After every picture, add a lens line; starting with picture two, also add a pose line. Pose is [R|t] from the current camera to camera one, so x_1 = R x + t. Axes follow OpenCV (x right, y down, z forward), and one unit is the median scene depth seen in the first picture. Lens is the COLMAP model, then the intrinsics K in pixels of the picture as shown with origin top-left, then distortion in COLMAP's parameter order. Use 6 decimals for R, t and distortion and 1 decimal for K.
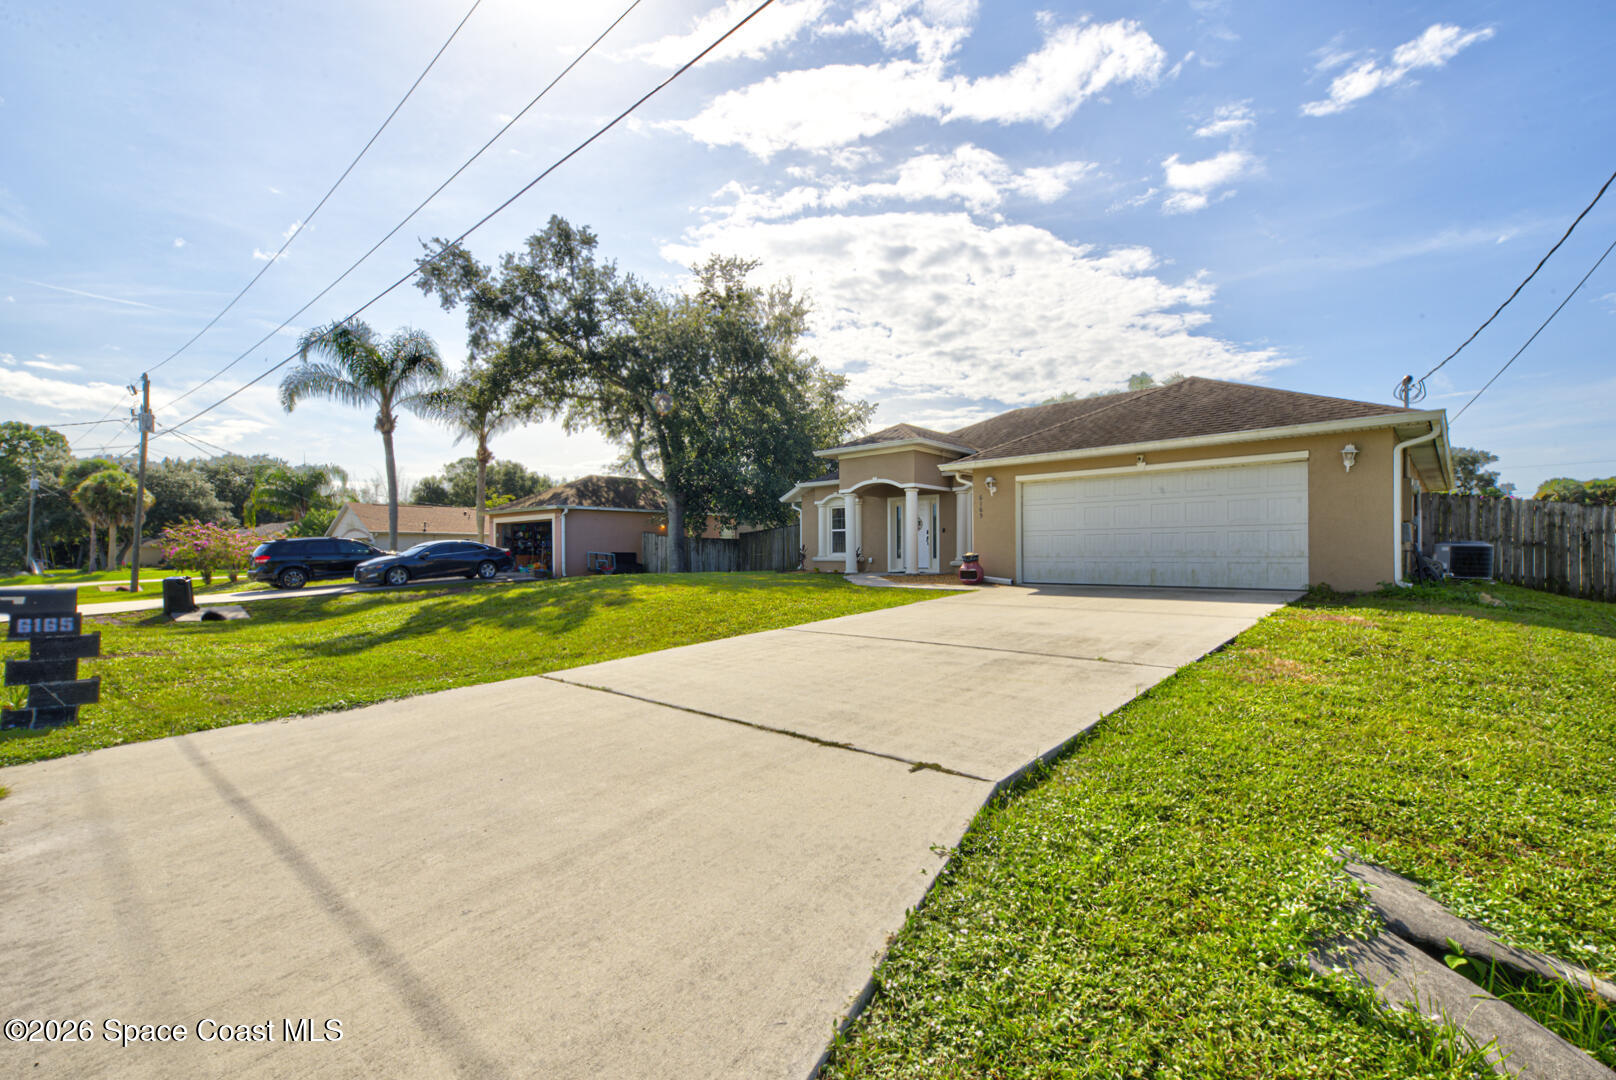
lens RADIAL K [[661.6, 0, 805.4], [0, 661.6, 538.3], [0, 0, 1]] dist [-0.000291, -0.000007]
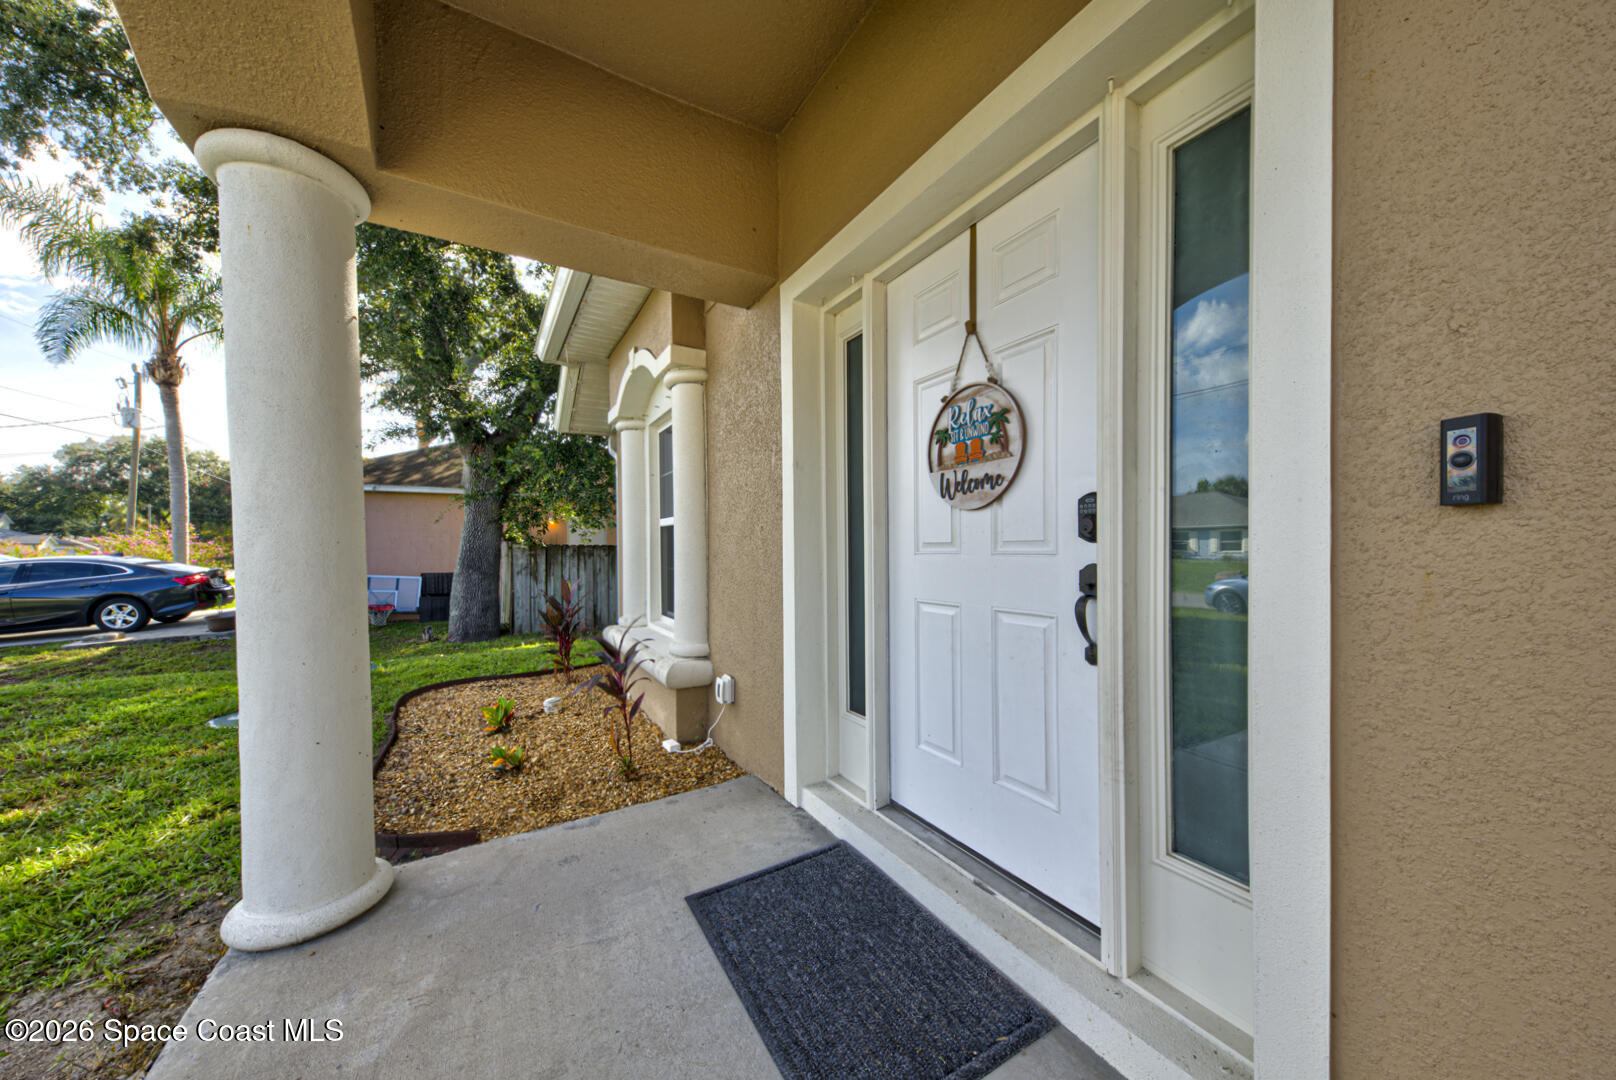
lens RADIAL K [[557.8, 0, 816.5], [0, 557.8, 547.5], [0, 0, 1]] dist [0.000736, 0.000028]
pose [[0.937574, -0.000980, -0.347784, 0.147806], [0.003634, 0.999969, 0.006977, -0.004332], [0.347767, -0.007806, 0.937549, 0.752613]]
